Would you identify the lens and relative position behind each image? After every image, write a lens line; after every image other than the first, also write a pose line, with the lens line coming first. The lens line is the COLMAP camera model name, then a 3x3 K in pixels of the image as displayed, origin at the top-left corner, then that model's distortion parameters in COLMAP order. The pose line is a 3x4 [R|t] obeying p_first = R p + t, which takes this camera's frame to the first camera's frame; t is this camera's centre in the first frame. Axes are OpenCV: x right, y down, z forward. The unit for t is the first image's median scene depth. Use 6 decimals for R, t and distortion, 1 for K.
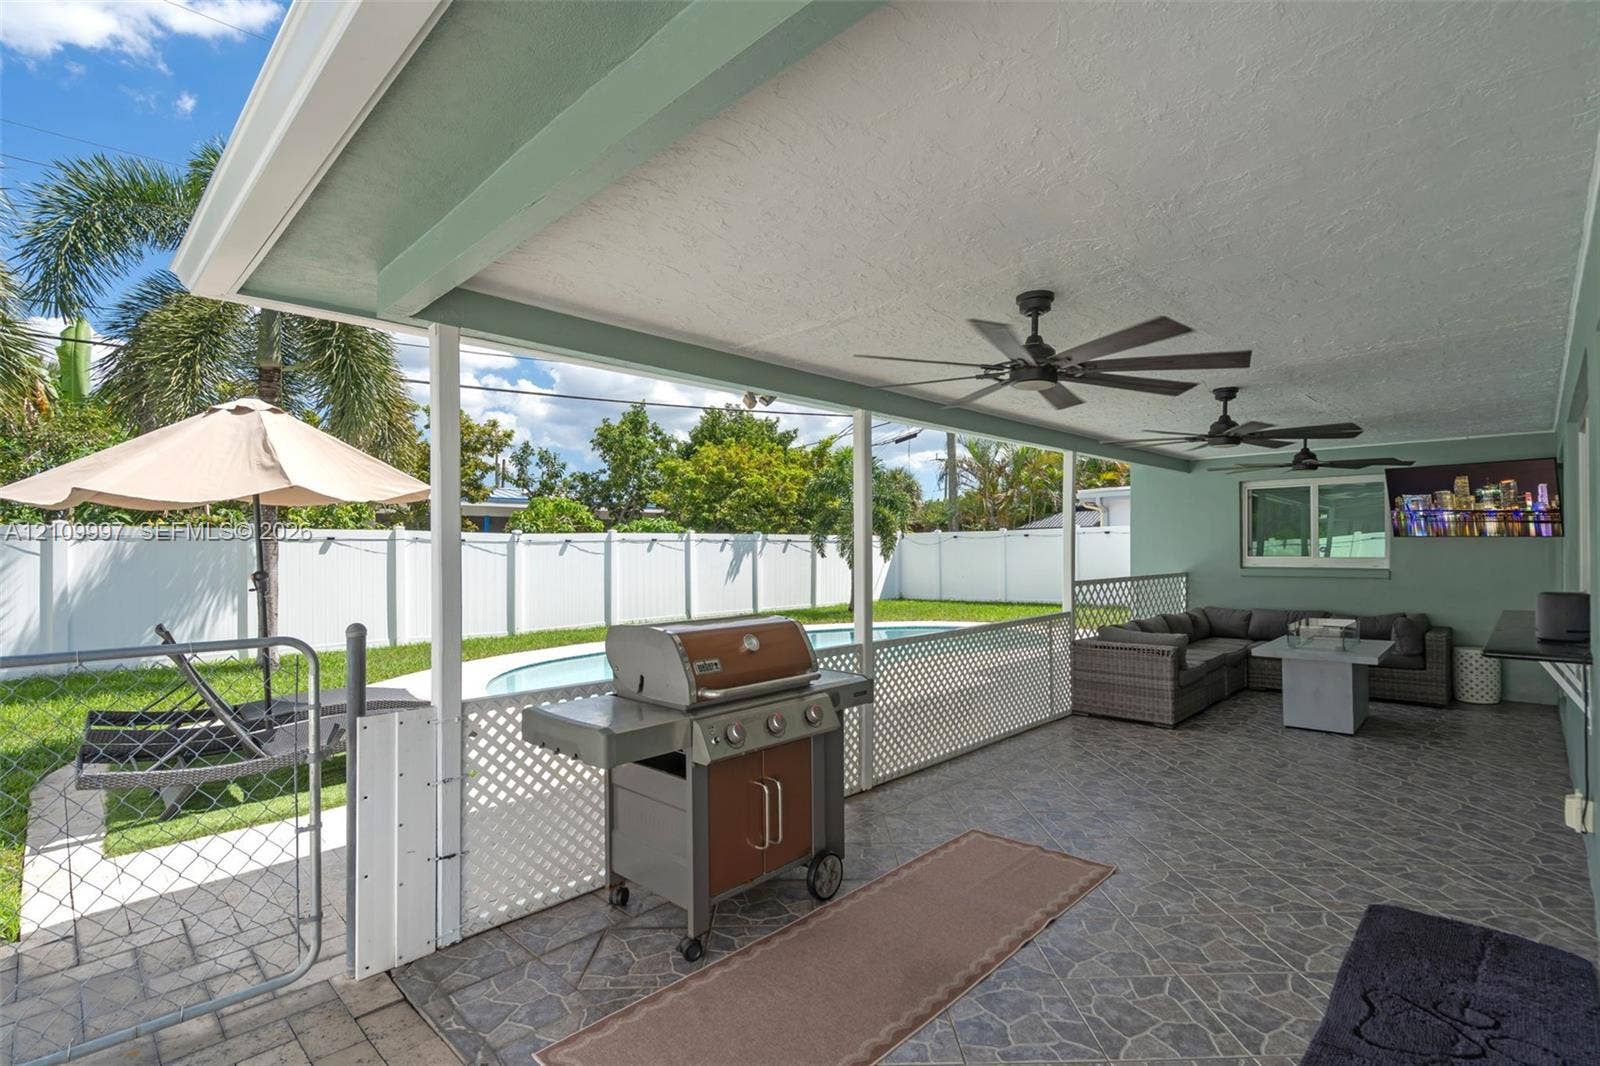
lens RADIAL K [[743.6, 0, 792.4], [0, 743.6, 532.5], [0, 0, 1]] dist [0.009593, -0.000030]
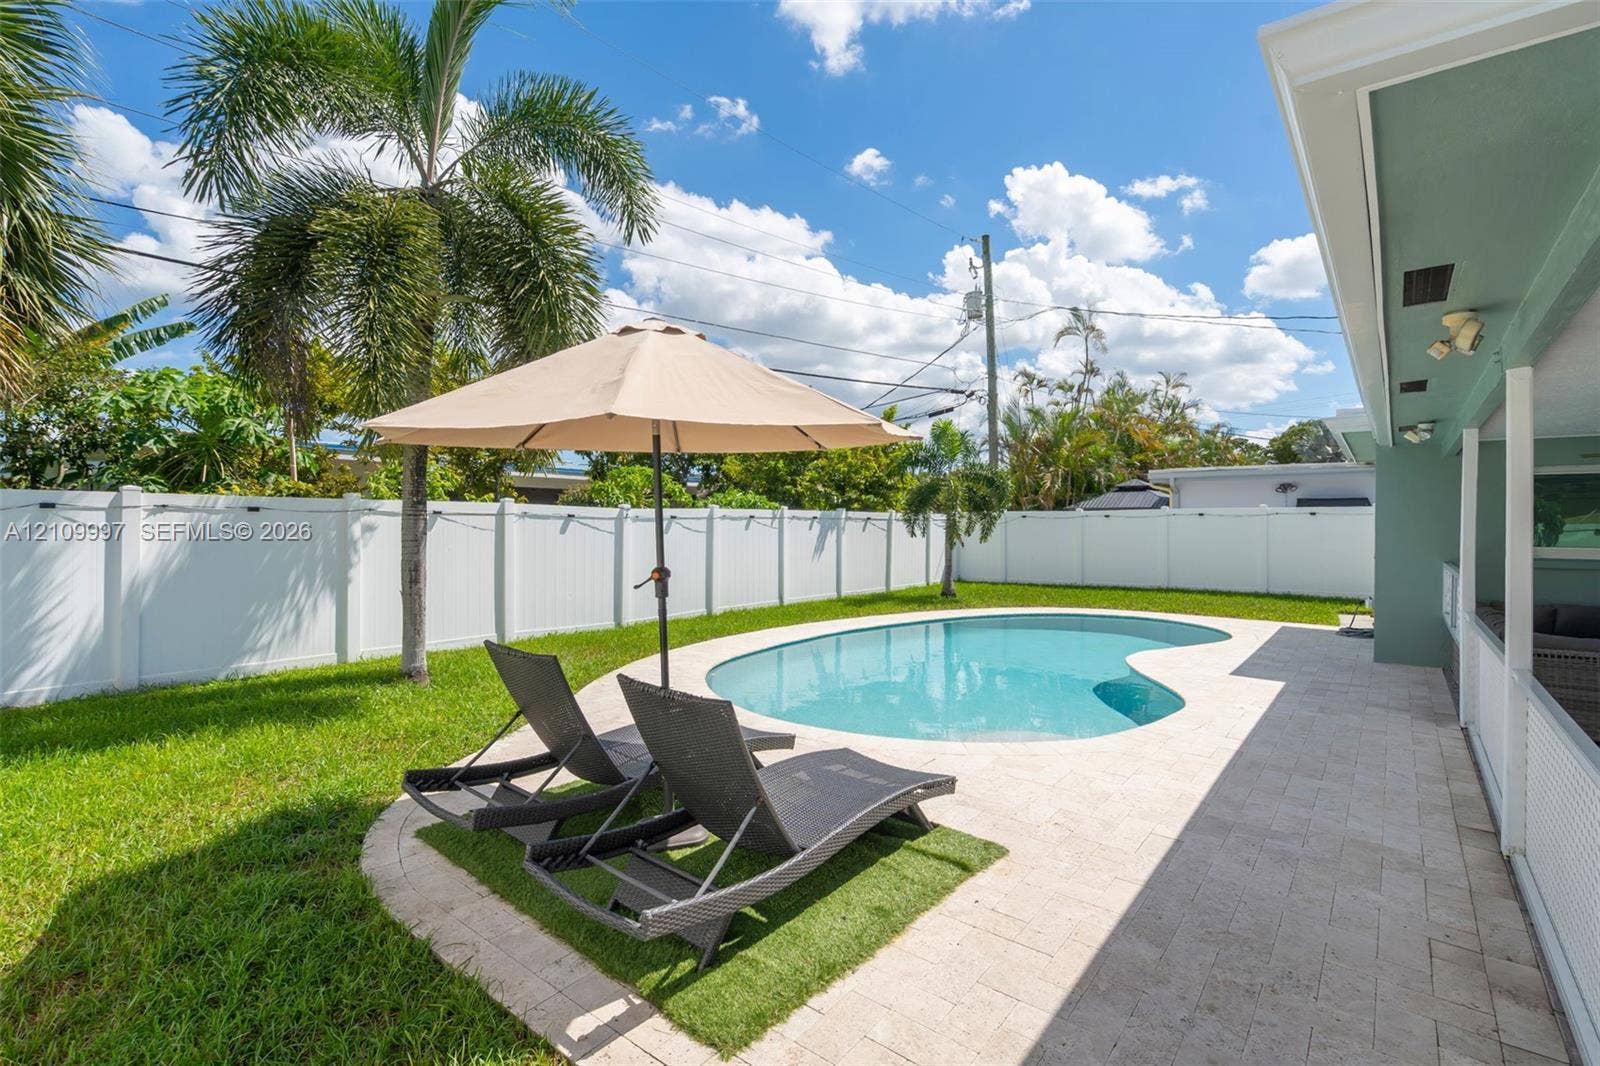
lens RADIAL K [[743.6, 0, 792.4], [0, 743.6, 532.5], [0, 0, 1]] dist [0.009593, -0.000030]
pose [[0.994112, 0.009288, 0.107959, -0.270925], [-0.012955, 0.999361, 0.033308, -0.001850], [-0.107581, -0.034510, 0.993597, 0.121996]]
